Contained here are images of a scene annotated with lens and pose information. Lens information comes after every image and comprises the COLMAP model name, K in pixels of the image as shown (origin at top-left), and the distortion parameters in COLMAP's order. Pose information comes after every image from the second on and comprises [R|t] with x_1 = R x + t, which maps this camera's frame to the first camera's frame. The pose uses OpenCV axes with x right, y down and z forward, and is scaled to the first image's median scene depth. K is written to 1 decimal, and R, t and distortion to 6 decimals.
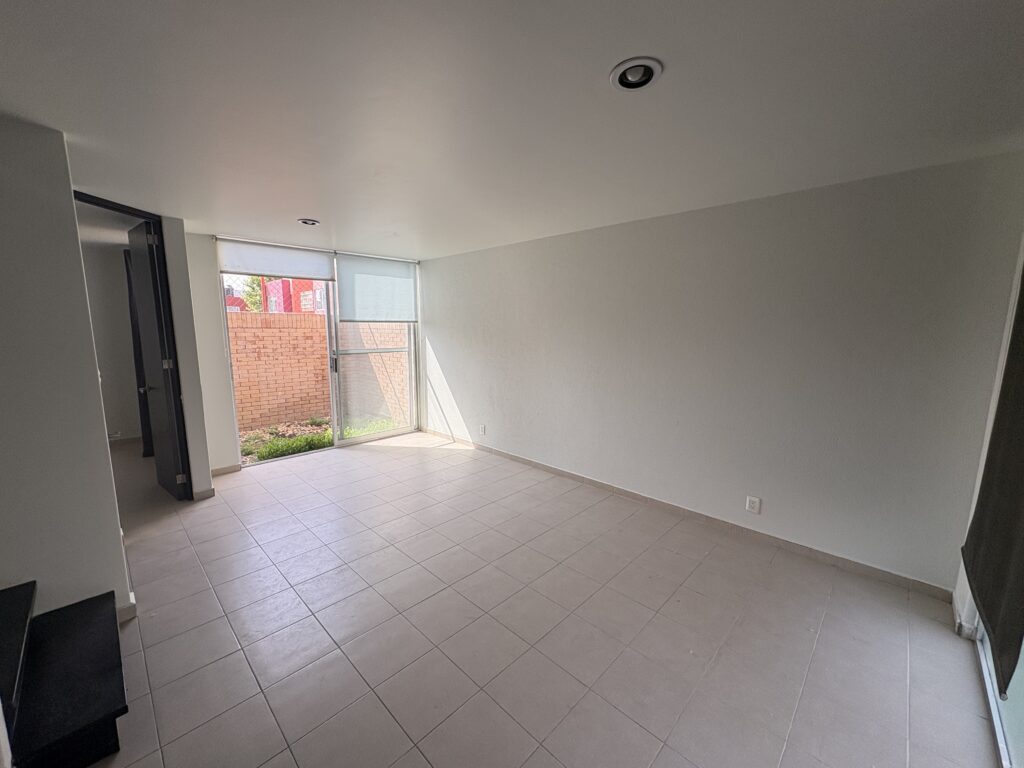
lens RADIAL K [[407.3, 0, 512.5], [0, 407.3, 383.9], [0, 0, 1]] dist [-0.002674, -0.000424]
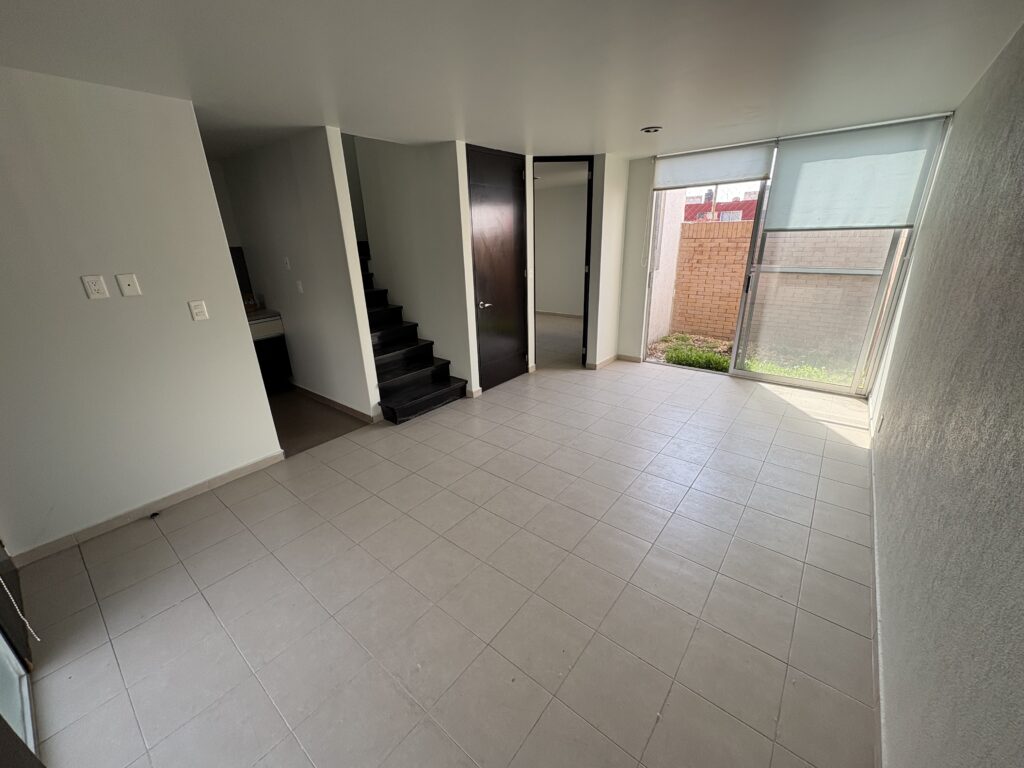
lens RADIAL K [[407.3, 0, 511.1], [0, 407.3, 384.7], [0, 0, 1]] dist [-0.002674, -0.000424]
pose [[0.088655, 0.333928, -0.938420, 0.357782], [-0.114725, 0.939283, 0.323397, -0.059012], [0.989433, 0.078990, 0.121582, 0.356391]]
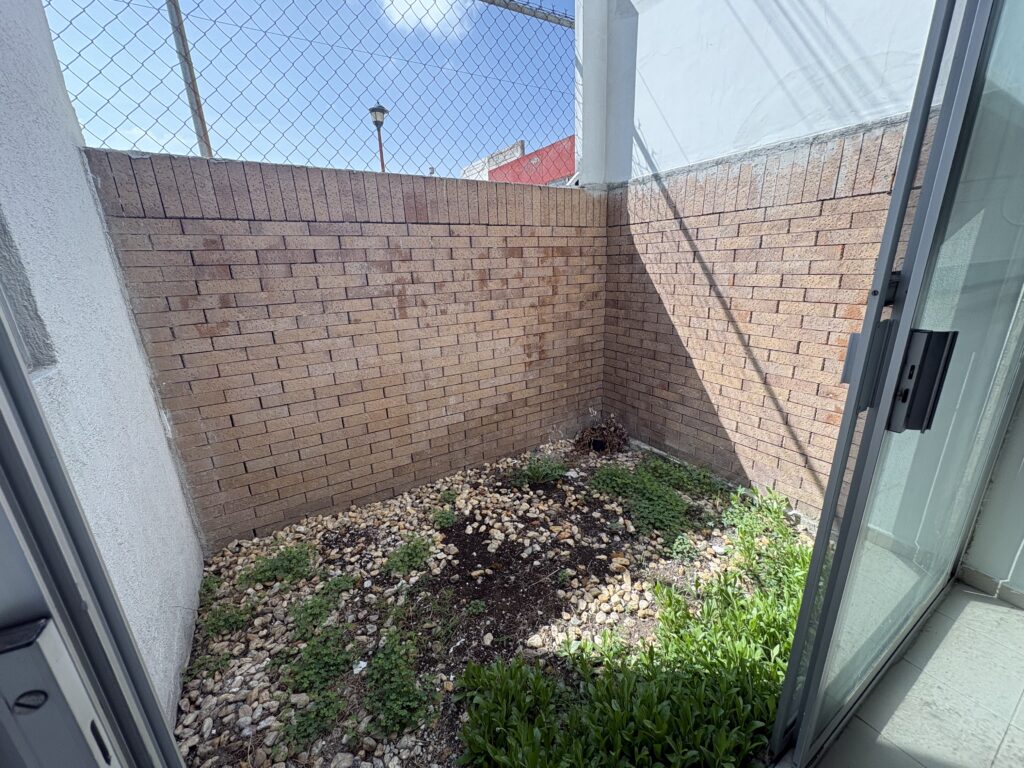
lens RADIAL K [[407.3, 0, 512.6], [0, 407.3, 387.0], [0, 0, 1]] dist [-0.002674, -0.000424]
pose [[0.968753, 0.043887, -0.244115, -0.472576], [-0.001409, 0.985179, 0.171522, -0.063841], [0.248024, -0.165819, 0.954457, 0.722296]]
